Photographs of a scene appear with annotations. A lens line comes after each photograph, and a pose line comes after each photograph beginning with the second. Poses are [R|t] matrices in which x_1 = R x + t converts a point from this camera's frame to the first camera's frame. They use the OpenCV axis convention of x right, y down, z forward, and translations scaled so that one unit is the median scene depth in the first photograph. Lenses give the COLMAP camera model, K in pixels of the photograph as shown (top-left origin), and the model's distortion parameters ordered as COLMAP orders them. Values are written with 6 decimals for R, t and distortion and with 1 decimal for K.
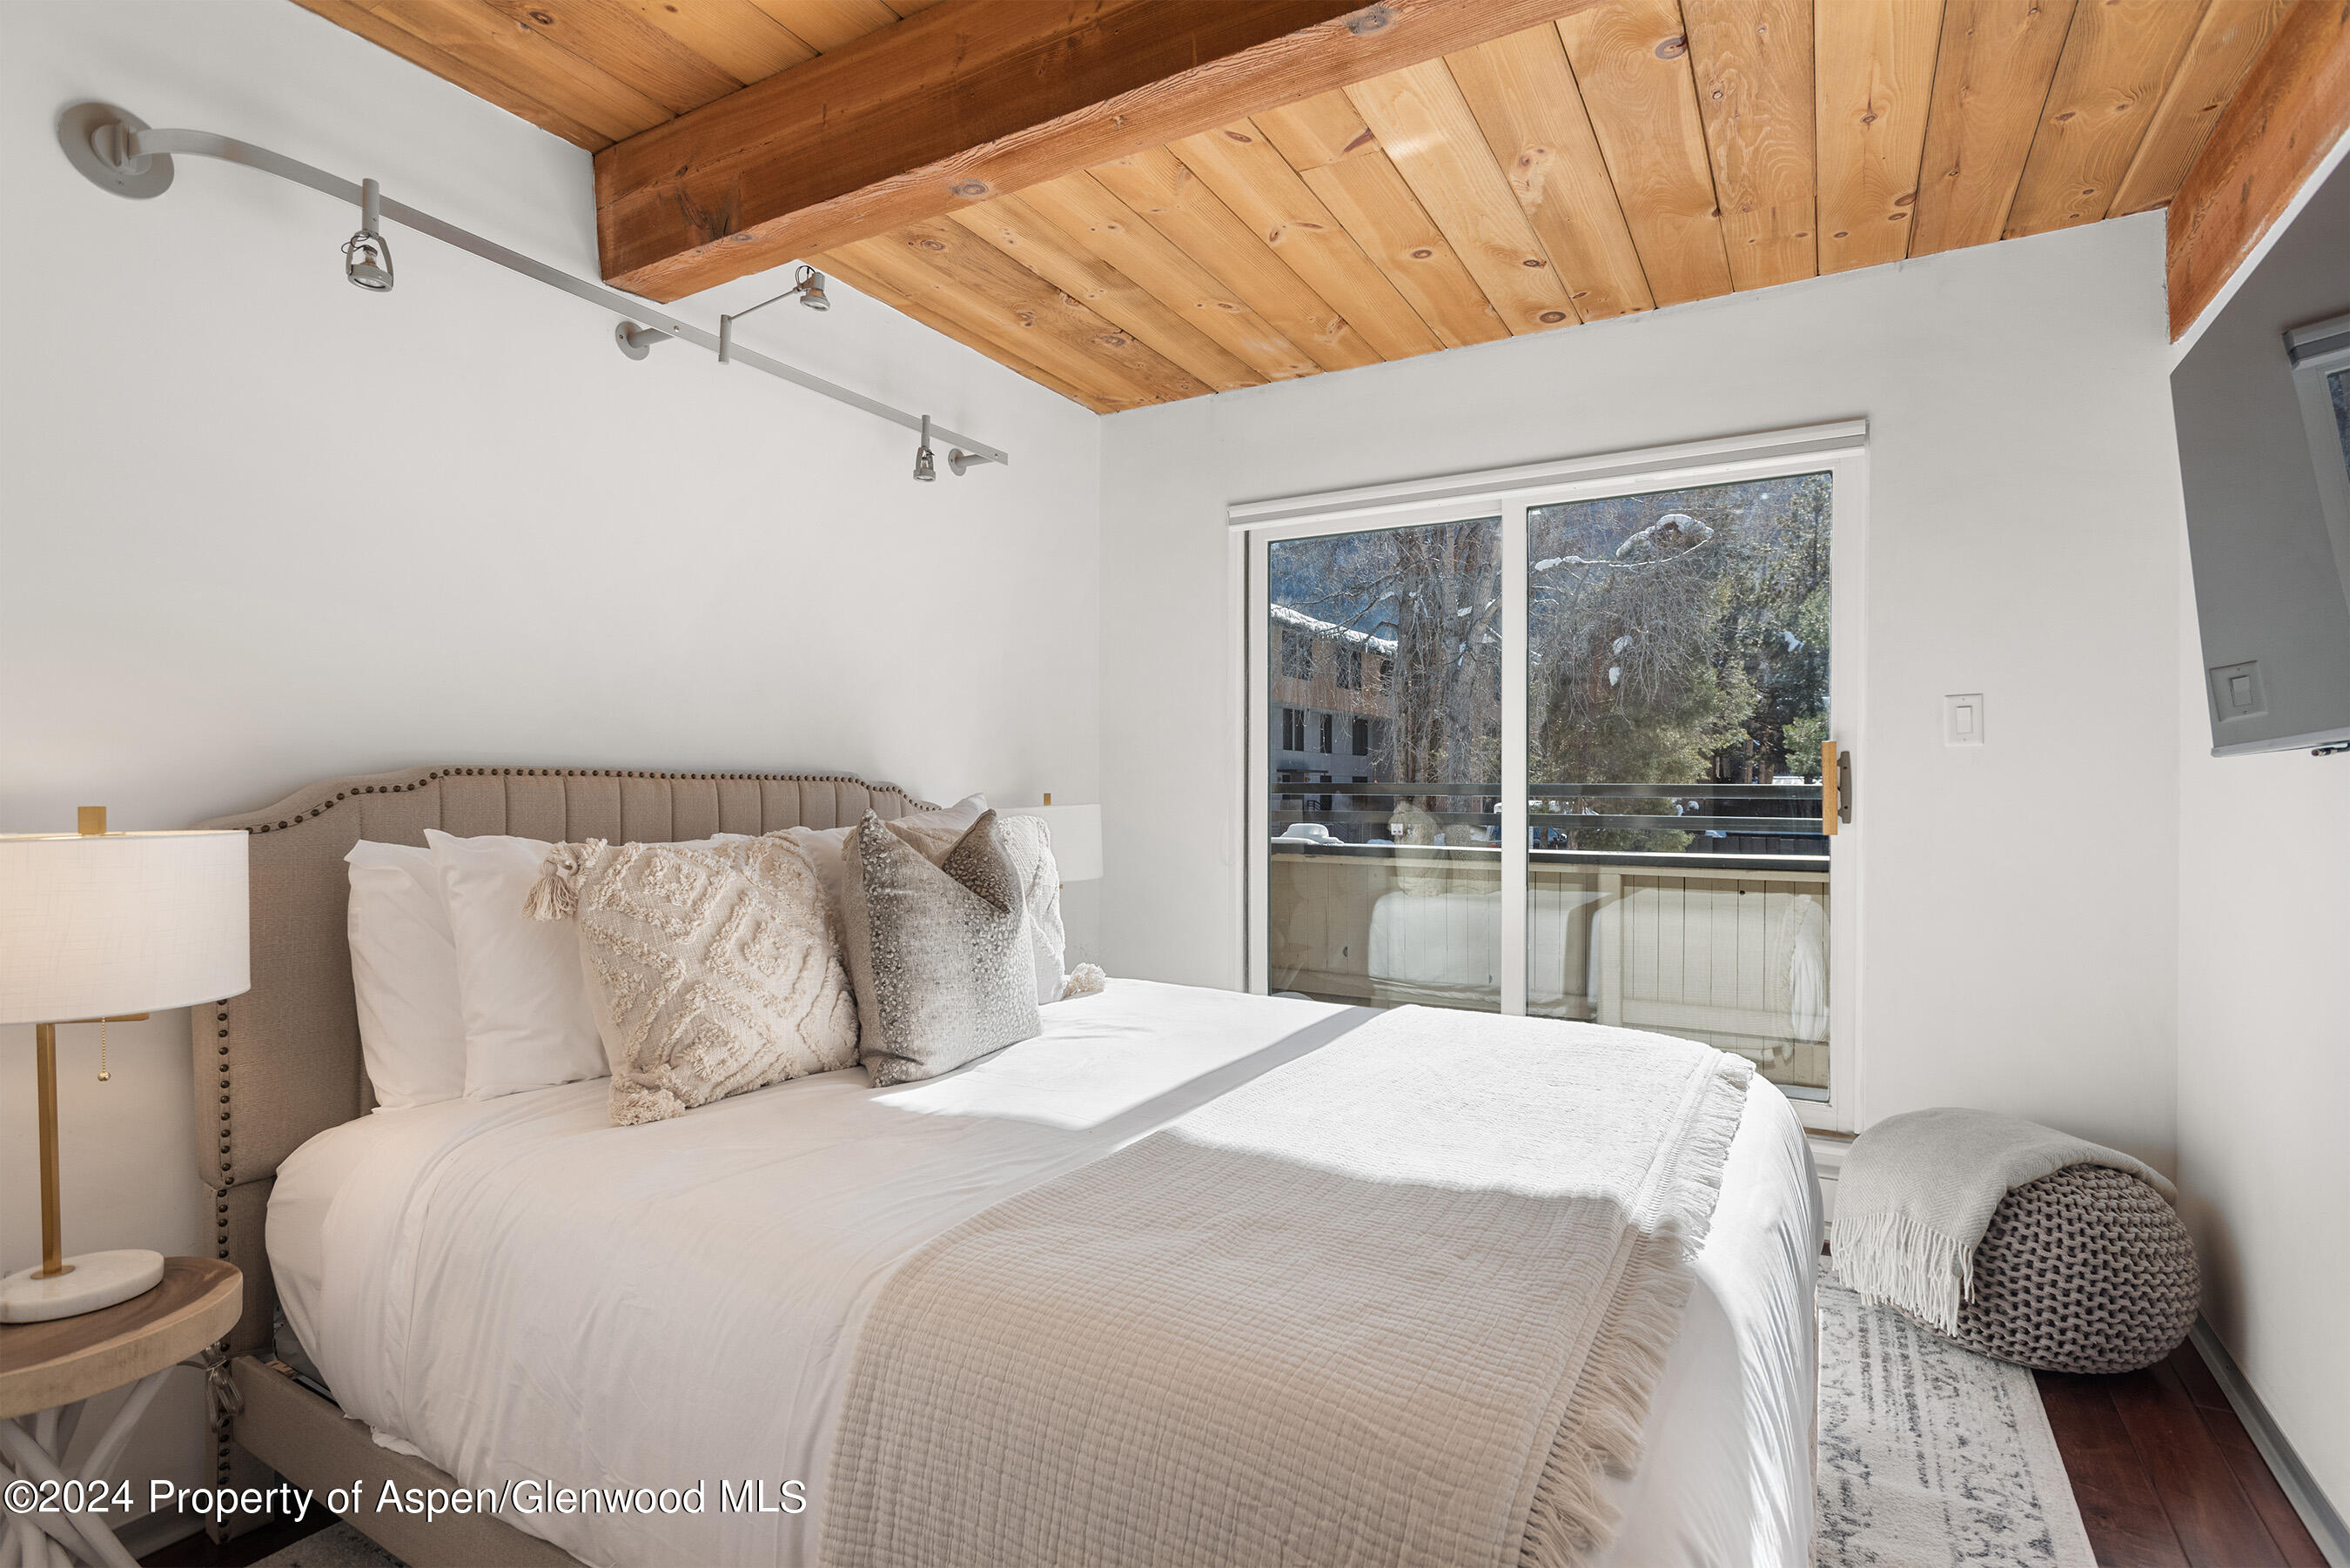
lens RADIAL K [[1140.1, 0, 1174.6], [0, 1140.1, 804.8], [0, 0, 1]] dist [0.003725, -0.001083]
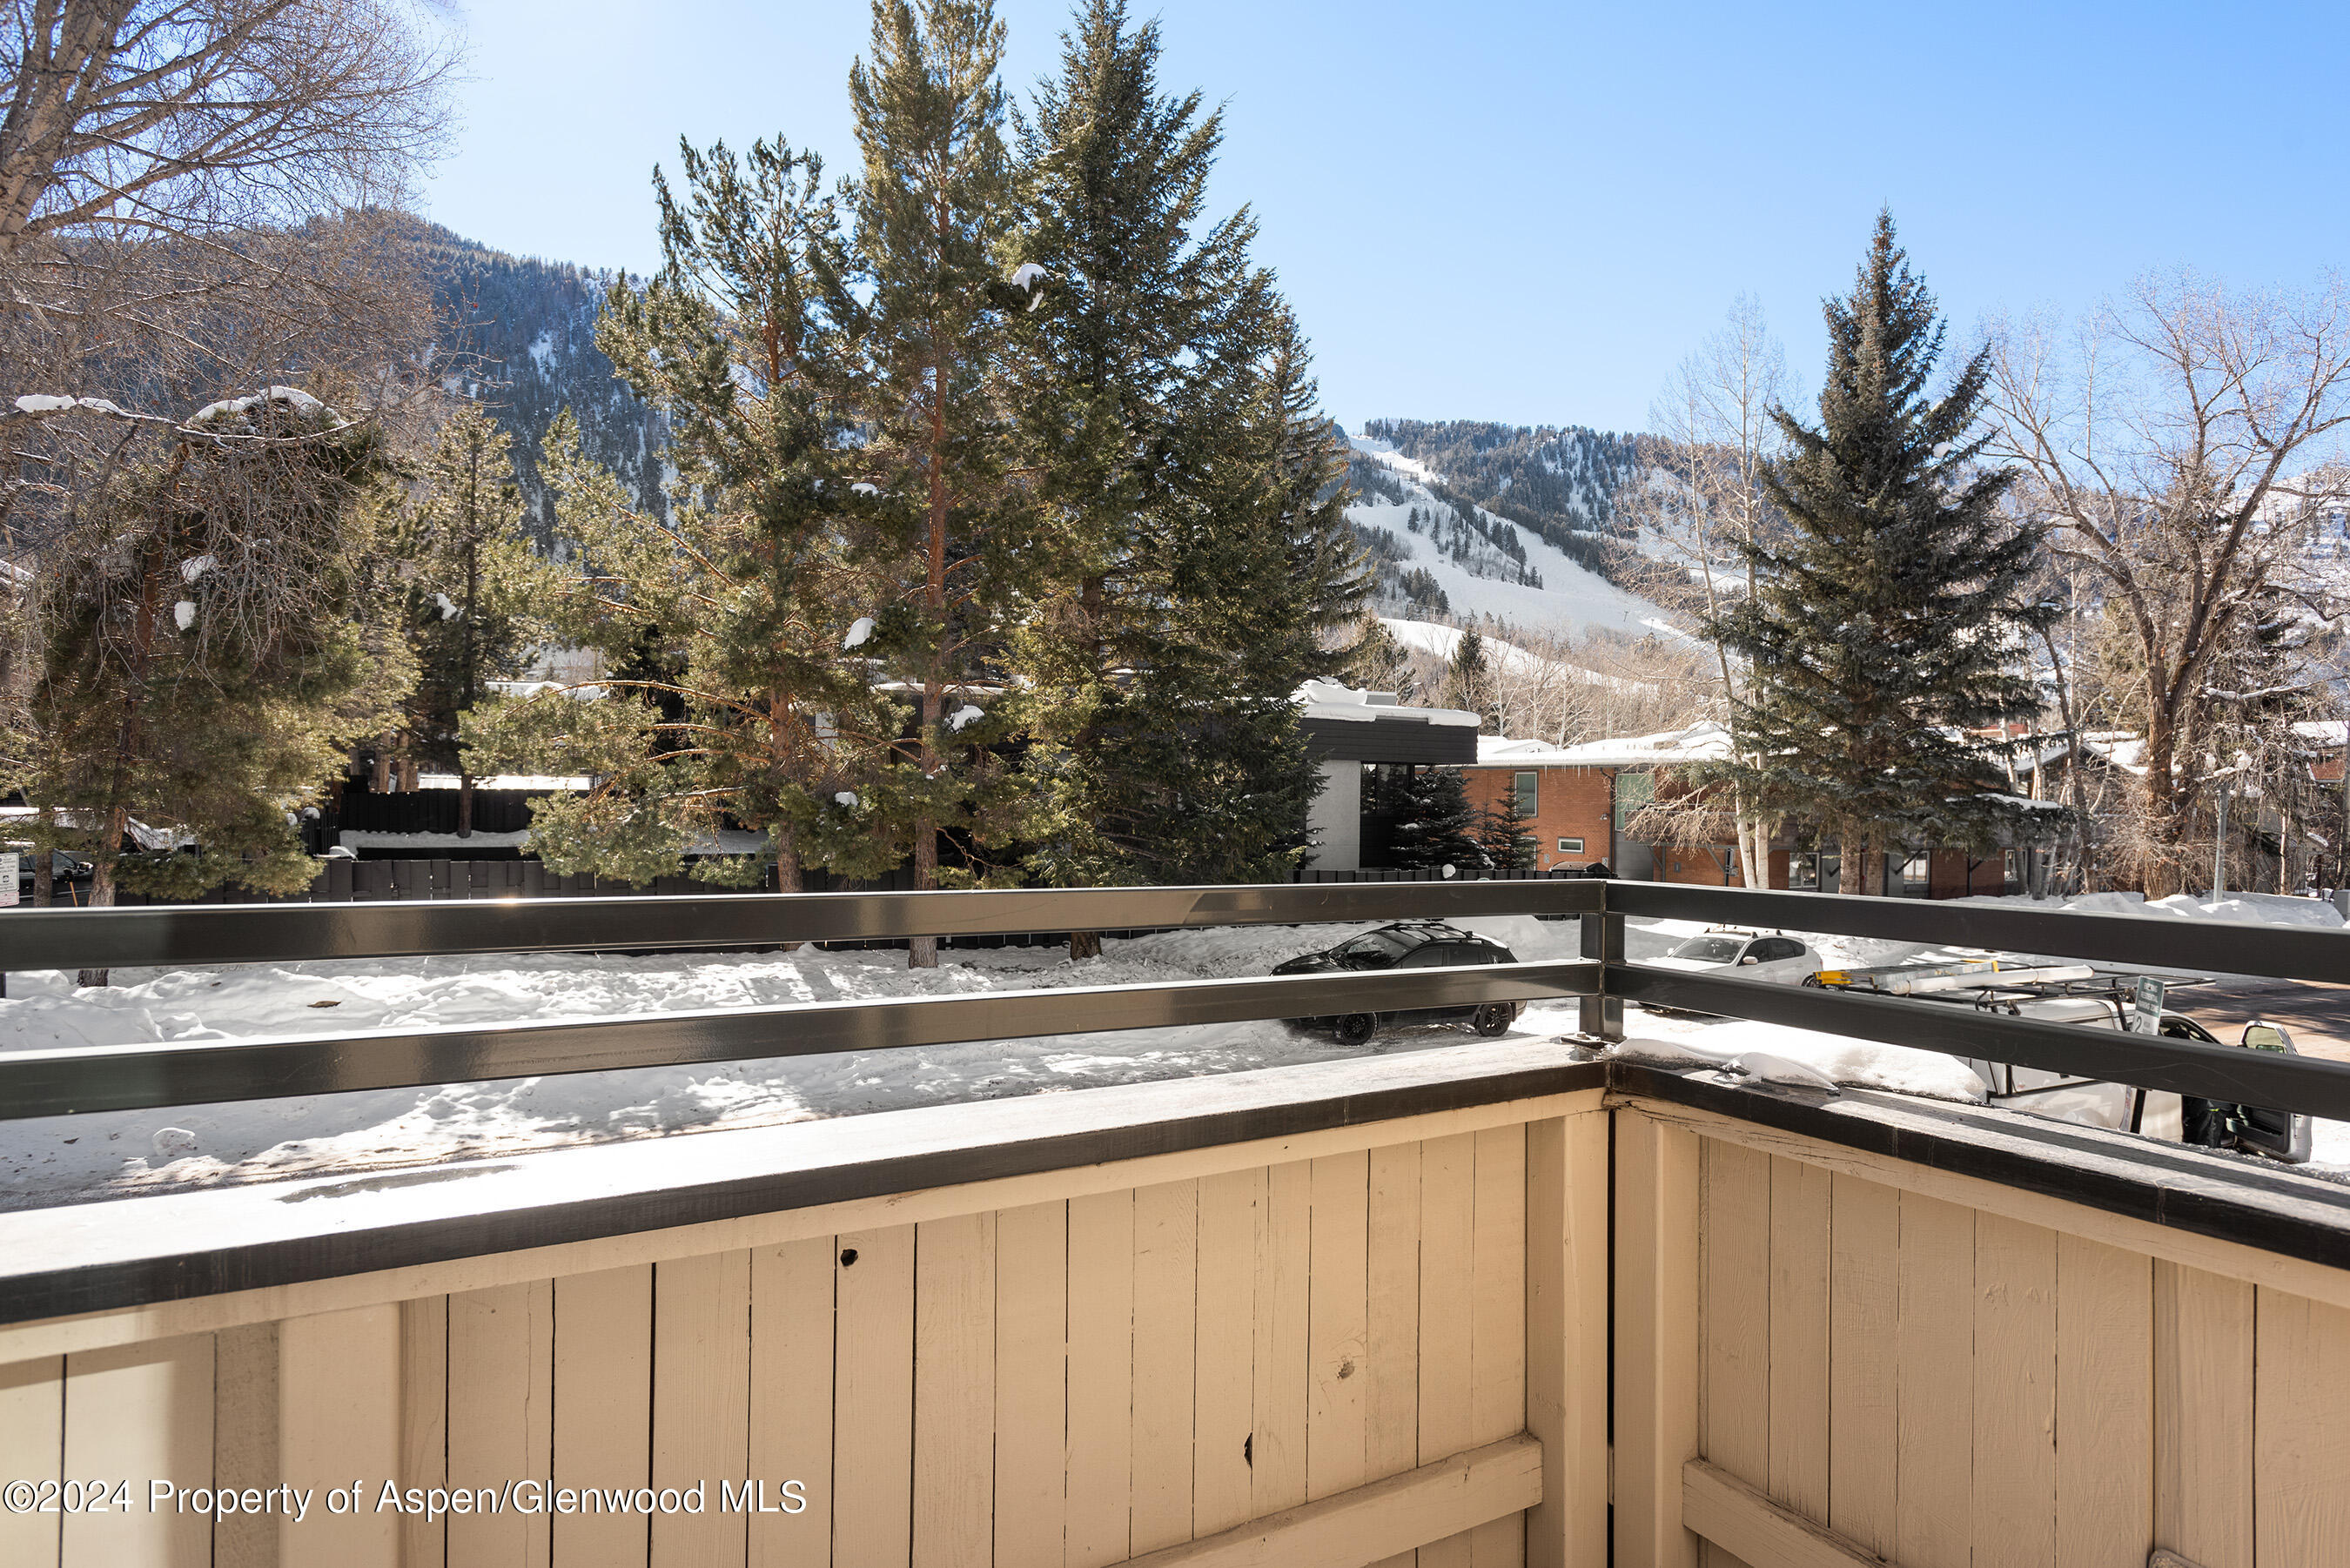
lens RADIAL K [[1310.5, 0, 1207.2], [0, 1310.5, 818.5], [0, 0, 1]] dist [0.023609, -0.000665]
pose [[0.515988, -0.007389, 0.856564, 0.429521], [-0.000247, 0.999961, 0.008775, -0.067700], [-0.856596, -0.004740, 0.515966, 1.255405]]
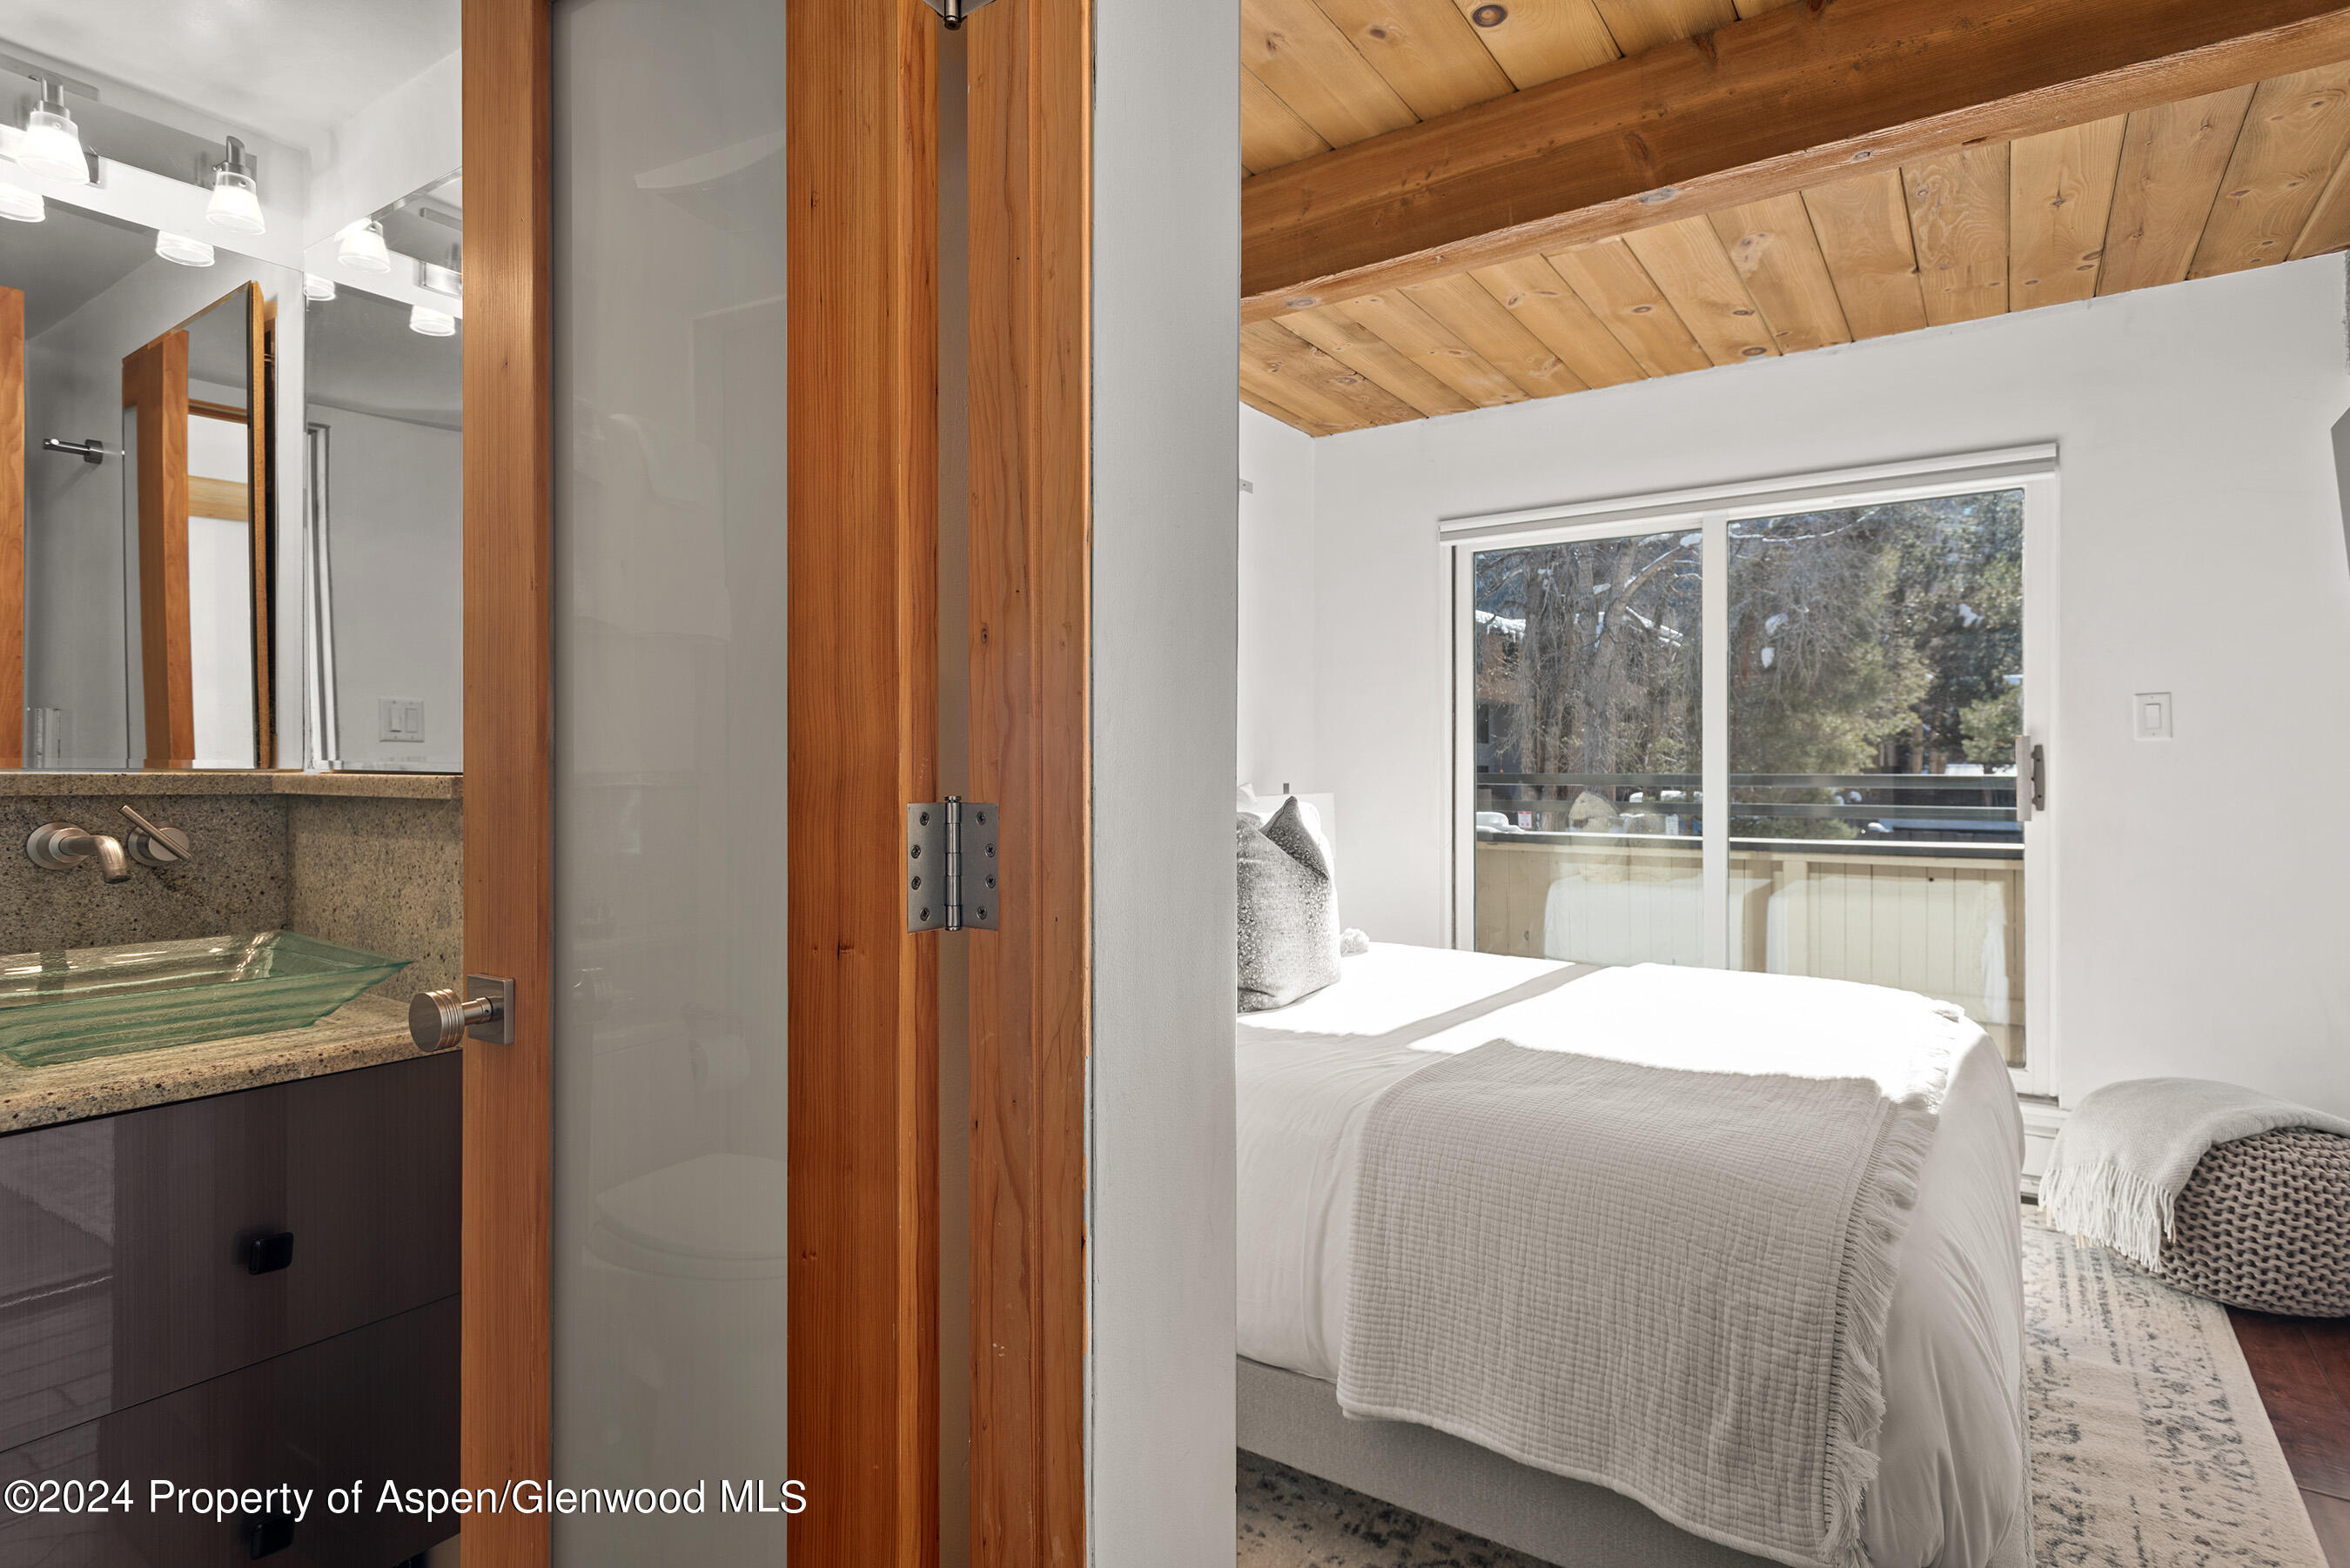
lens RADIAL K [[1213.7, 0, 1168.6], [0, 1213.7, 782.1], [0, 0, 1]] dist [0.005186, -0.000766]
pose [[0.996345, -0.000009, -0.085420, -0.147067], [-0.000941, 0.999938, -0.011078, 0.002692], [0.085414, 0.011118, 0.996283, -0.238009]]
